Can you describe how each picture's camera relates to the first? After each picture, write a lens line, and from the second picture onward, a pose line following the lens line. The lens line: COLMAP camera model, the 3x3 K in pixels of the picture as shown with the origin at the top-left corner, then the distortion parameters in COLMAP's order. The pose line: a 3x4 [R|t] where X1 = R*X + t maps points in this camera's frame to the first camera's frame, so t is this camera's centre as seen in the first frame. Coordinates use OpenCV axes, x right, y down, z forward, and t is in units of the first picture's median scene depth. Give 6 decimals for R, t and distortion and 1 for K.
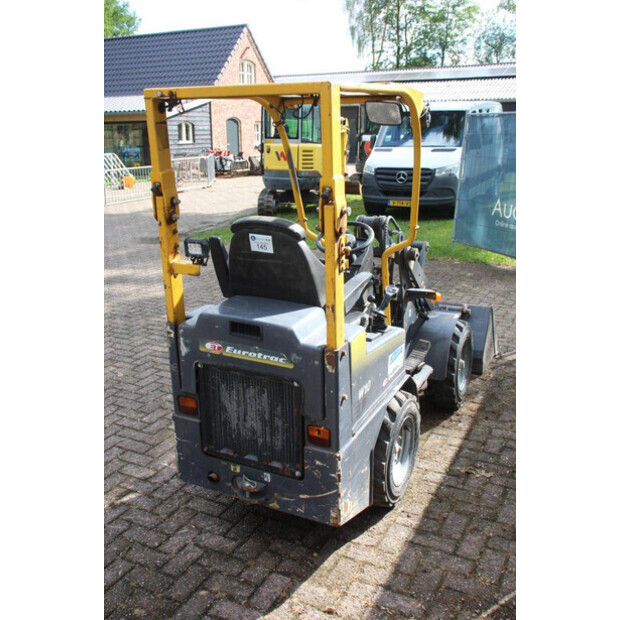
lens RADIAL K [[641.4, 0, 310.0], [0, 641.4, 310.0], [0, 0, 1]] dist [-0.099360, 0.205684]
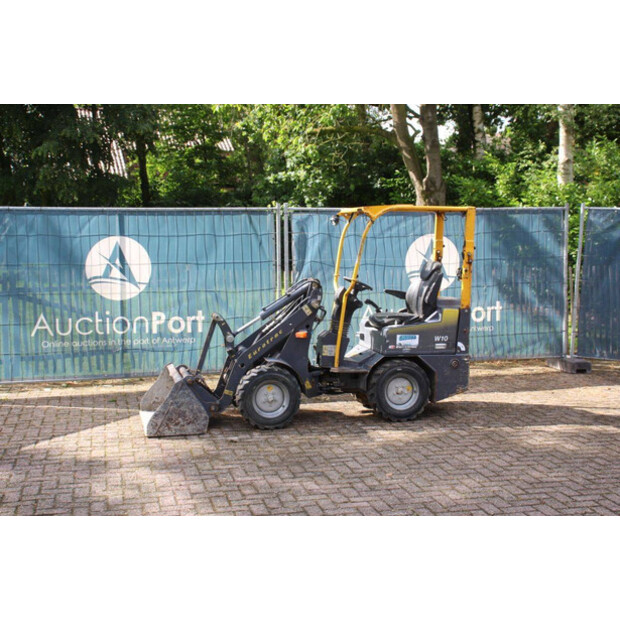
lens RADIAL K [[860.0, 0, 310.0], [0, 860.0, 310.0], [0, 0, 1]] dist [0.084233, 0.029897]
pose [[-0.648329, -0.064998, 0.758581, -2.115465], [0.221954, 0.936936, 0.269975, -0.900190], [-0.728290, 0.343403, -0.593016, 3.154335]]
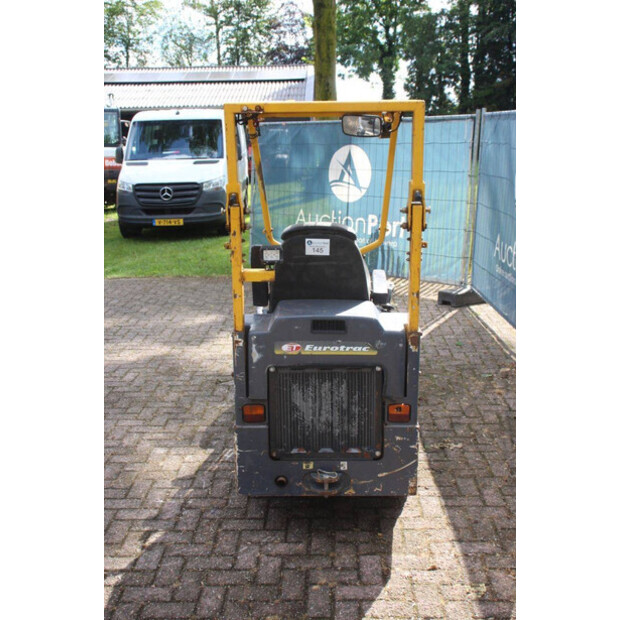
lens RADIAL K [[748.6, 0, 310.0], [0, 748.6, 310.0], [0, 0, 1]] dist [-0.040679, 0.317300]
pose [[0.899471, -0.103723, 0.424492, -0.608130], [0.126000, 0.991724, -0.024661, 0.029023], [-0.418421, 0.075668, 0.905096, -0.118472]]
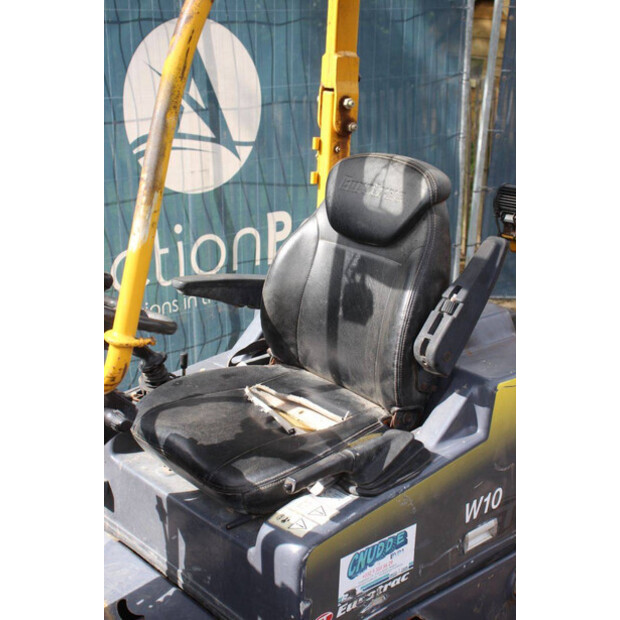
lens RADIAL K [[947.0, 0, 310.0], [0, 947.0, 310.0], [0, 0, 1]] dist [0.144395, 0.004119]
pose [[-0.930023, -0.120236, 0.347277, -0.292014], [0.098270, 0.829192, 0.550258, -0.476654], [-0.354120, 0.545879, -0.759352, 1.656098]]
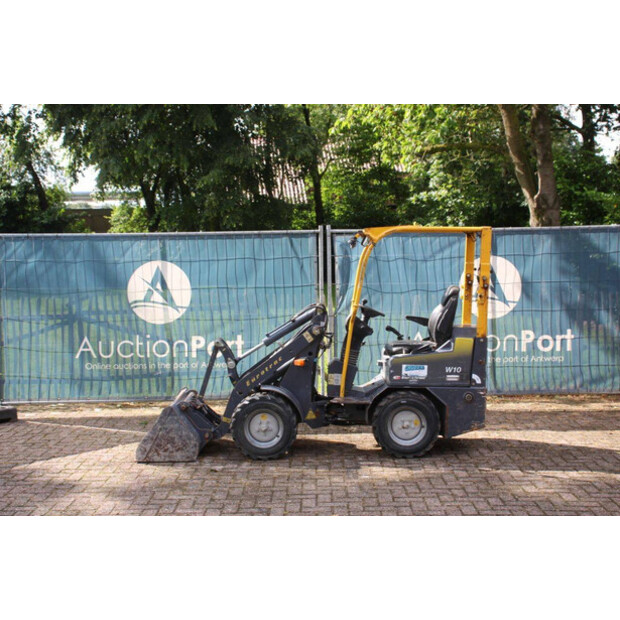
lens RADIAL K [[867.4, 0, 316.7], [0, 867.4, 318.8], [0, 0, 1]] dist [0.067201, 0.069359]
pose [[-0.453971, -0.058815, 0.889073, -2.408771], [0.266080, 0.943340, 0.198268, -0.722544], [-0.850360, 0.326573, -0.412600, 2.556966]]
